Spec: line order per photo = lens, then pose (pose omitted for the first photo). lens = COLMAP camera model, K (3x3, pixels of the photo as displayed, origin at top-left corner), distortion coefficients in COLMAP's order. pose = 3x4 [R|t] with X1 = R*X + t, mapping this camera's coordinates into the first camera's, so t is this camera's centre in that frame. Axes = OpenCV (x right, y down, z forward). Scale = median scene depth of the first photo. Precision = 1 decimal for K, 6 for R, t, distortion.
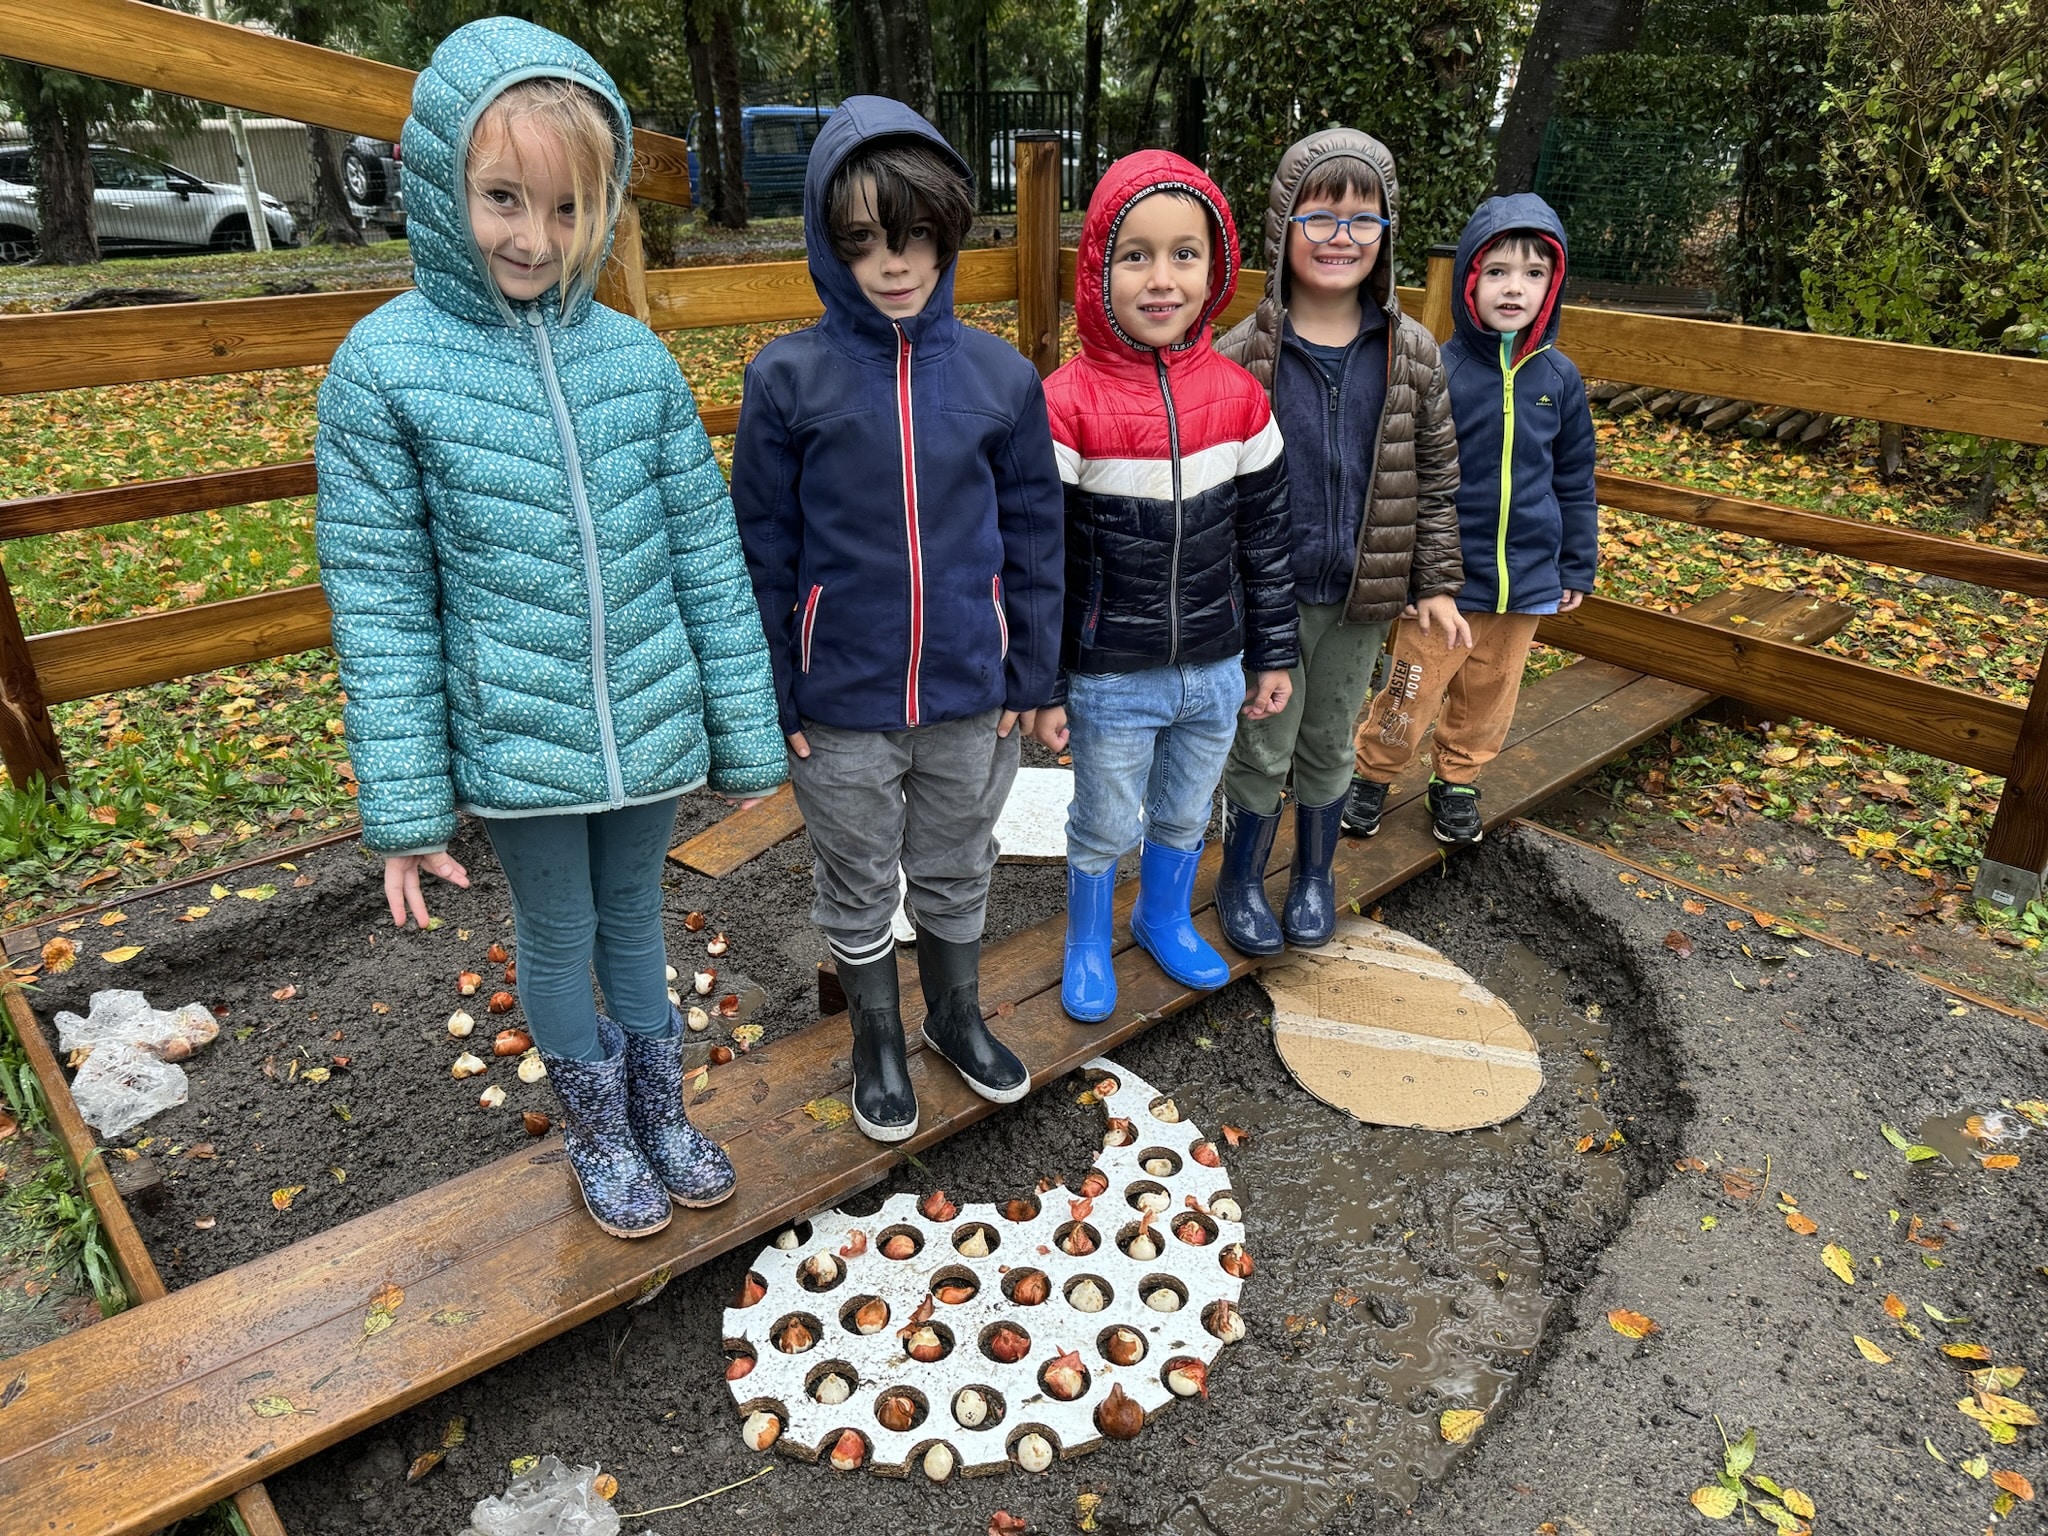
lens RADIAL K [[1473.7, 0, 1024.0], [0, 1473.7, 768.0], [0, 0, 1]] dist [0.023255, -0.032235]
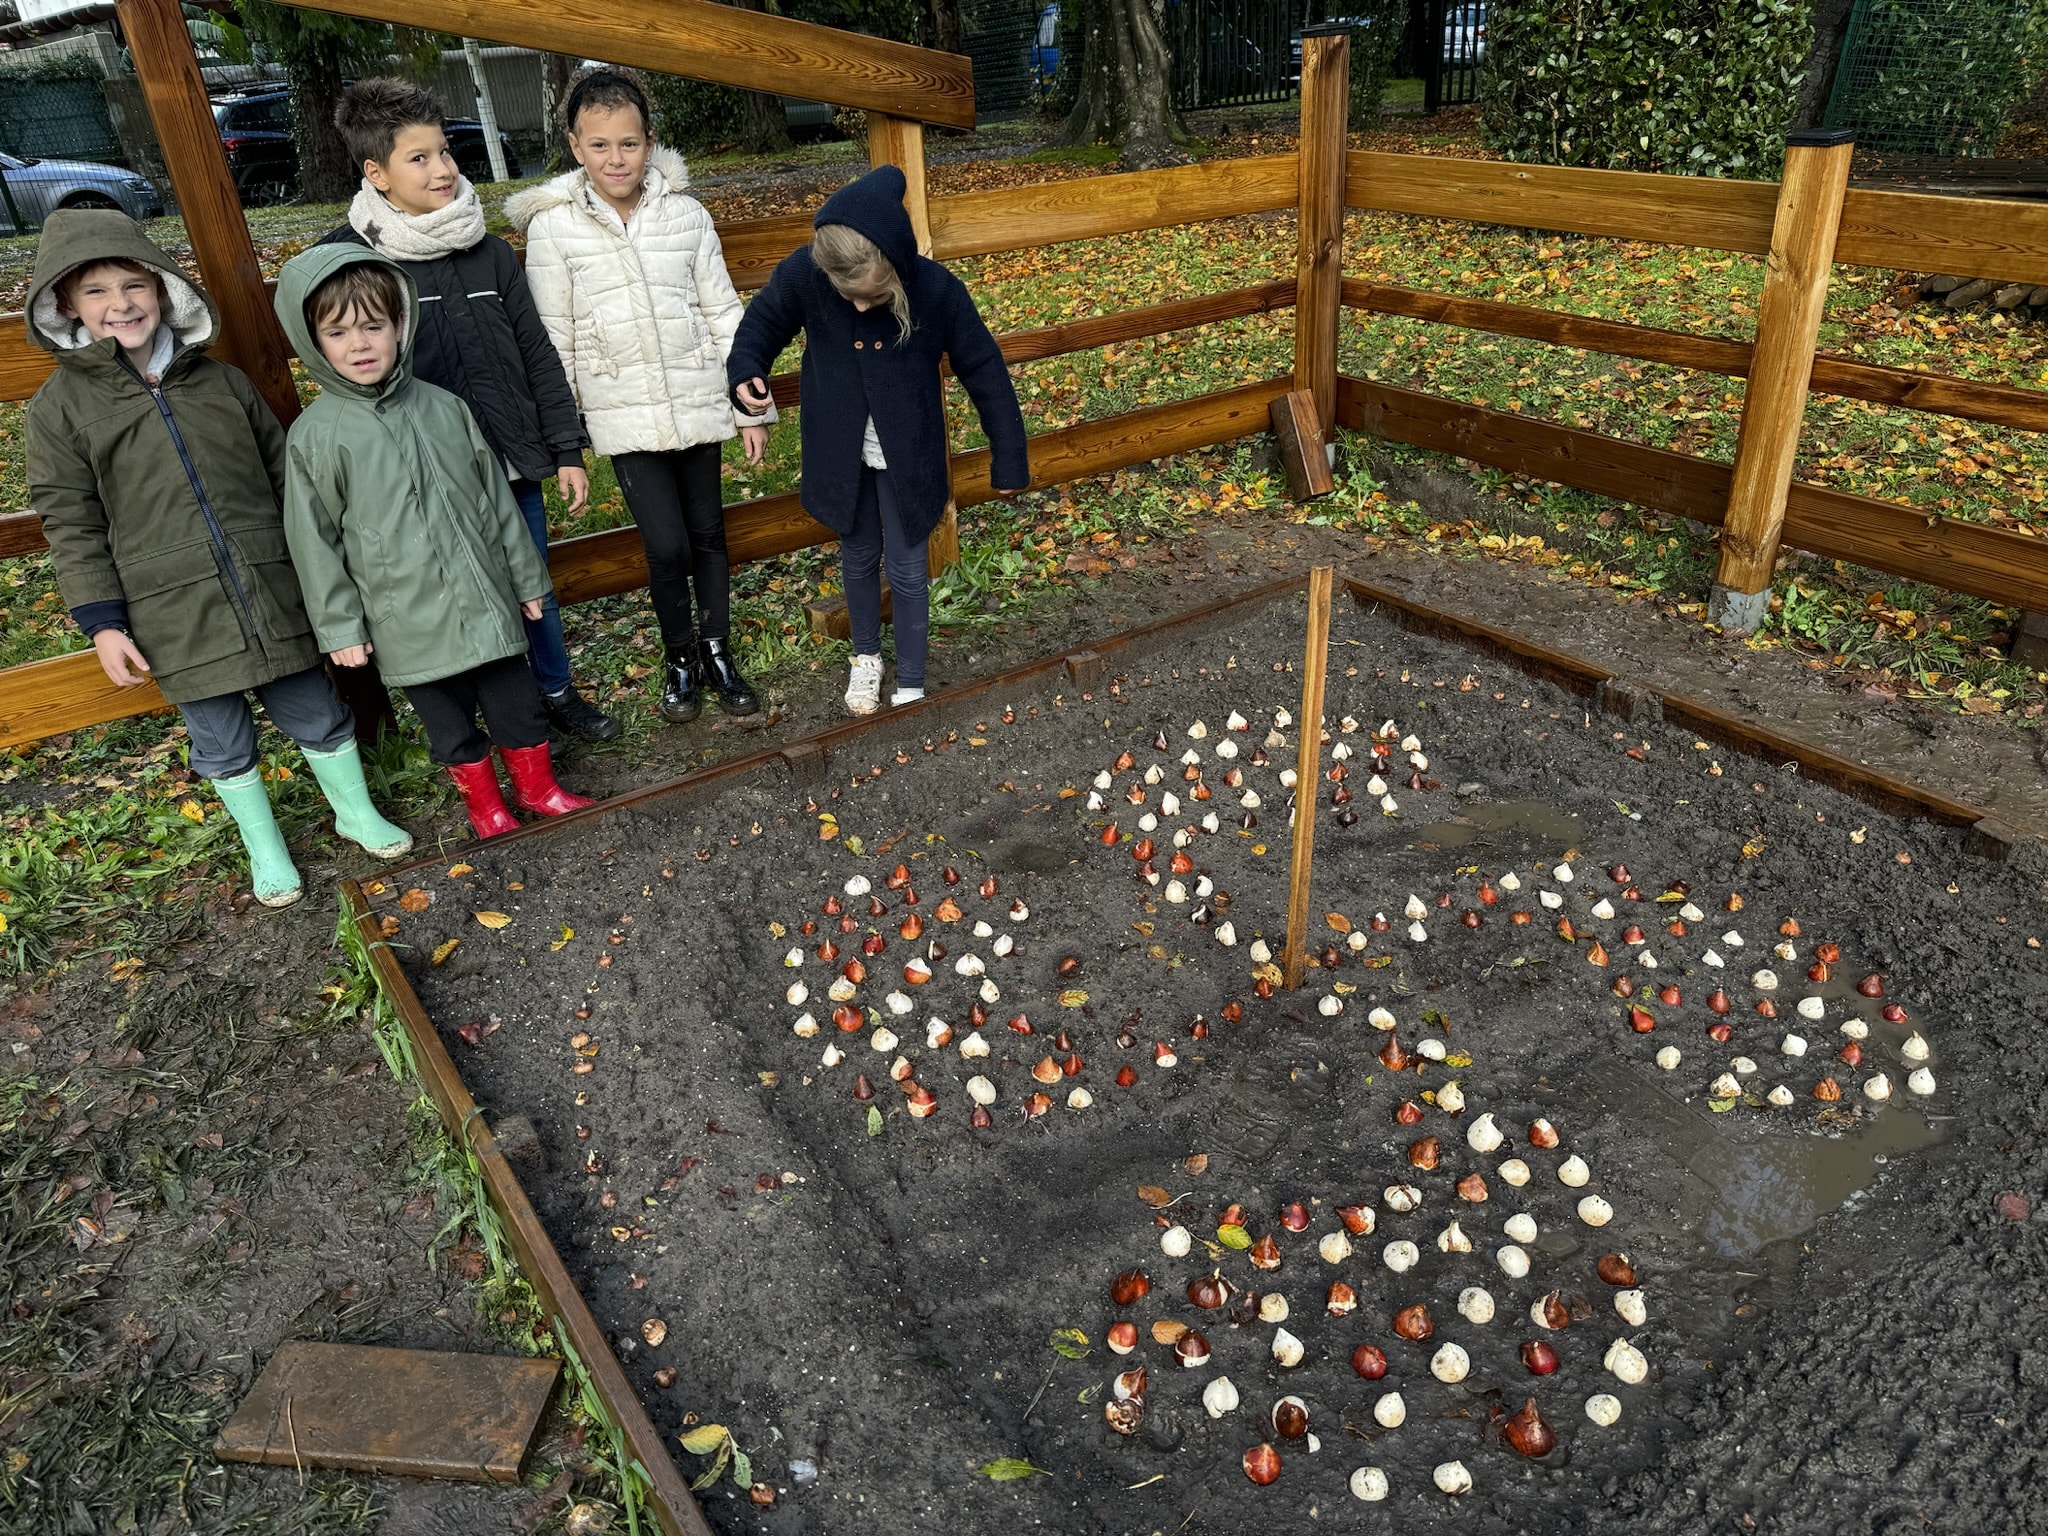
lens RADIAL K [[1473.7, 0, 1024.0], [0, 1473.7, 768.0], [0, 0, 1]] dist [0.023255, -0.032235]
pose [[0.991439, 0.008972, -0.130261, -0.049278], [-0.000933, 0.998098, 0.061641, -0.017883], [0.130566, -0.060992, 0.989562, 0.019554]]
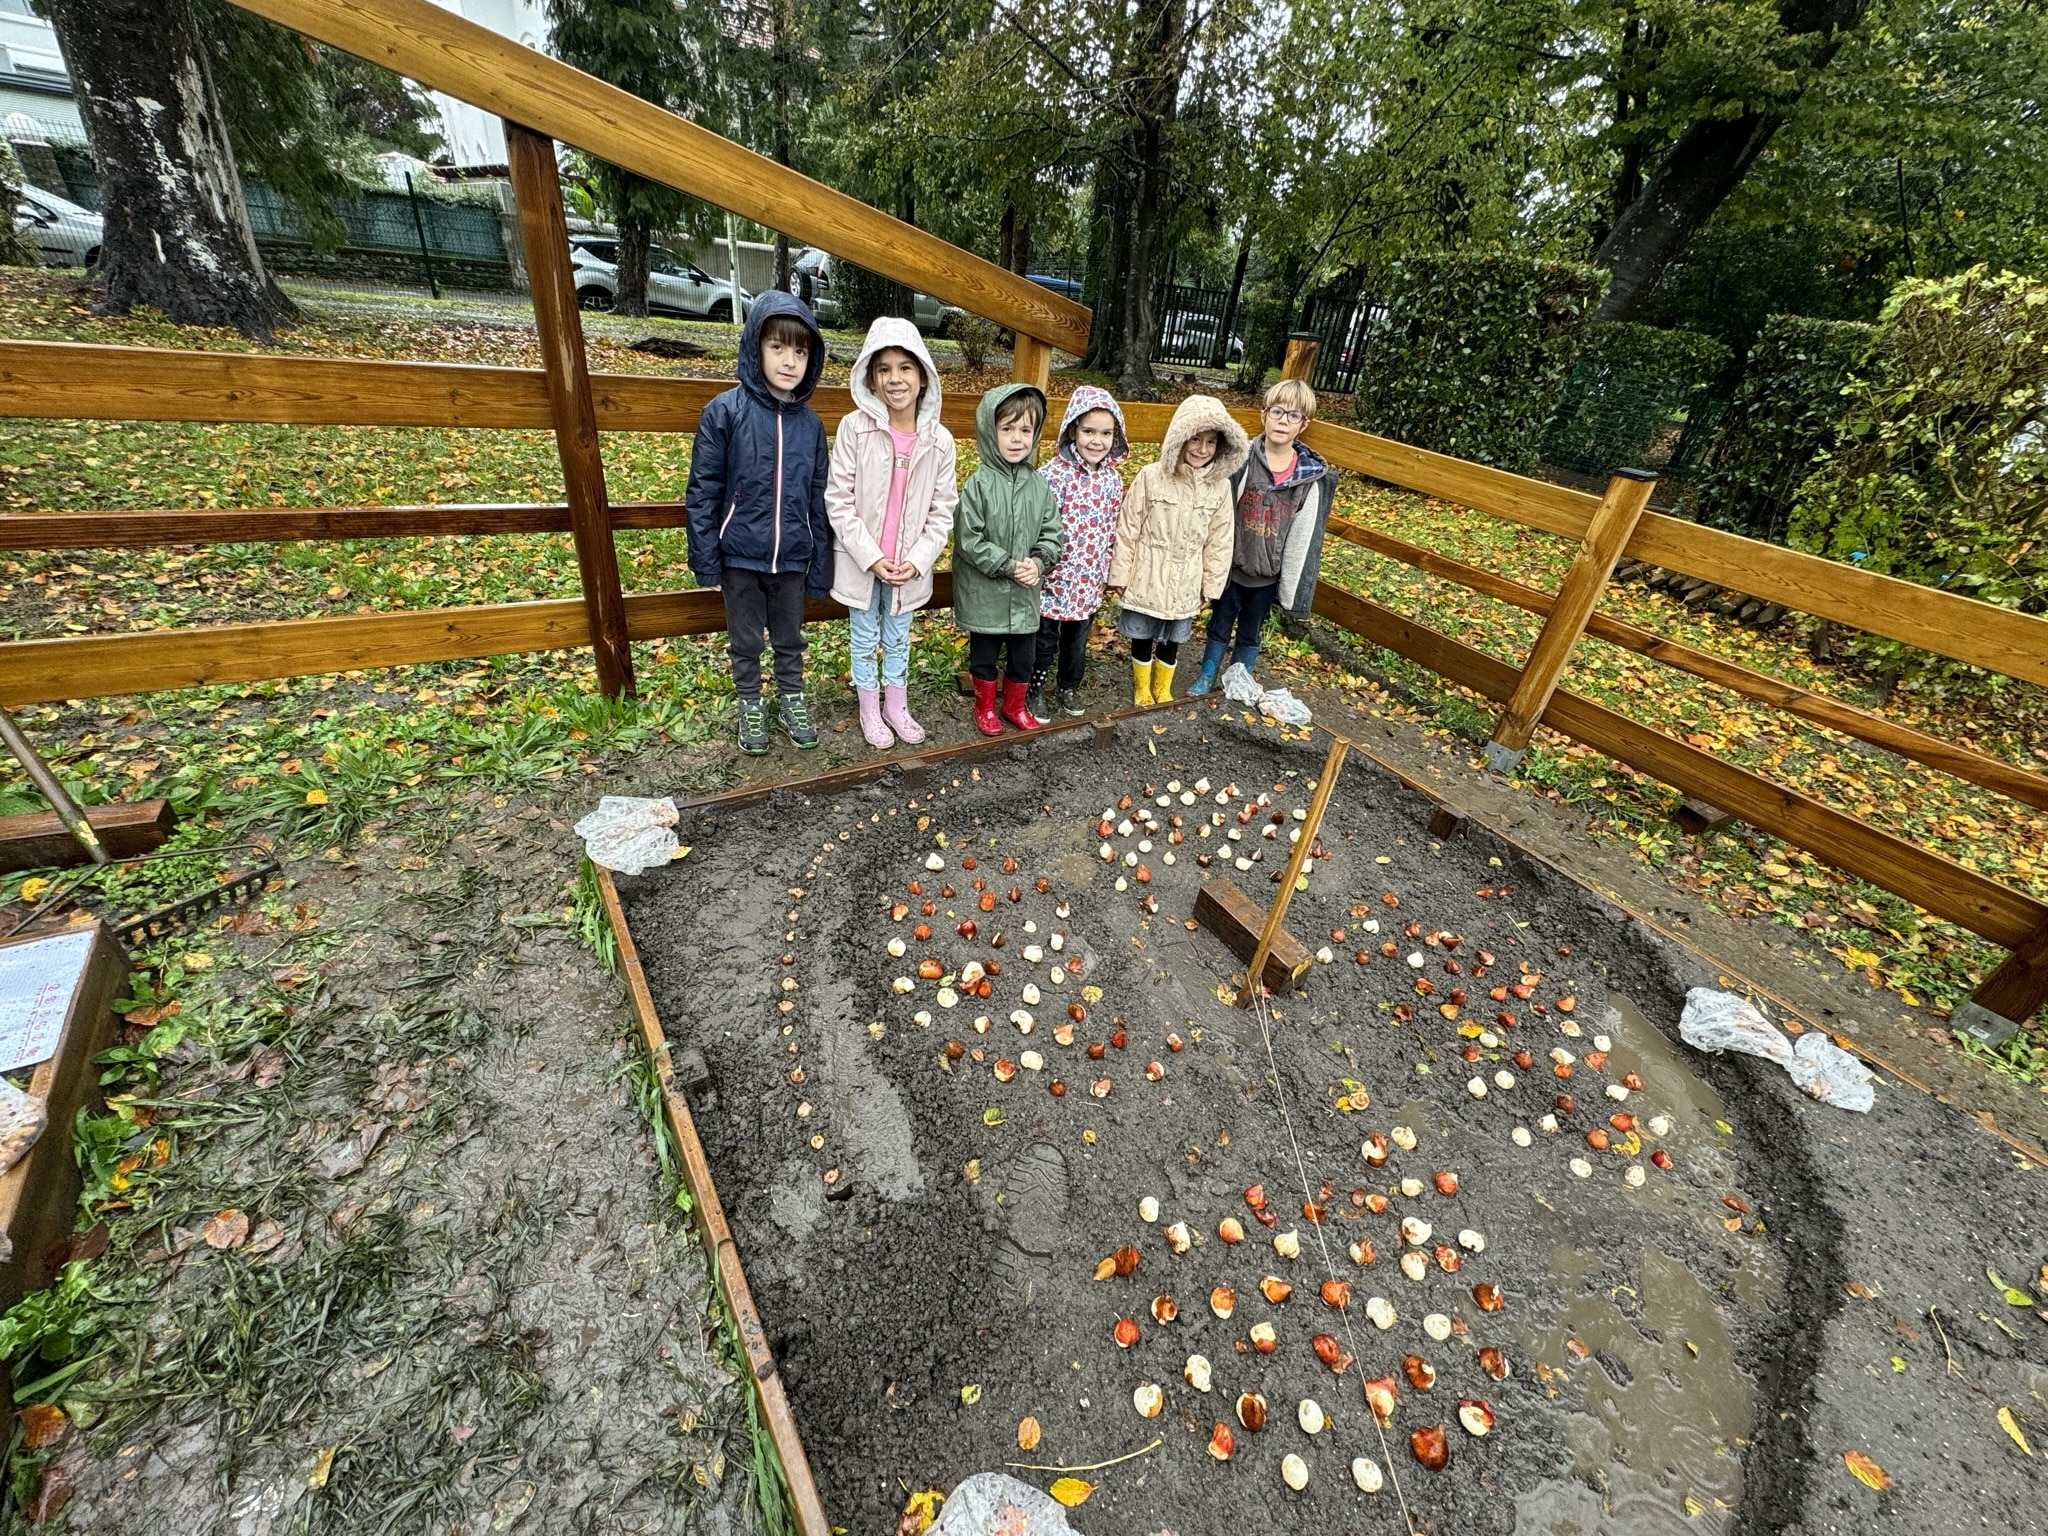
lens RADIAL K [[829.2, 0, 1022.3], [0, 829.2, 761.3], [0, 0, 1]] dist [0.001456, -0.000239]
pose [[0.981087, 0.180845, -0.069015, -0.119242], [-0.172862, 0.979005, 0.108020, -0.053638], [0.087100, -0.094047, 0.991750, 0.117941]]
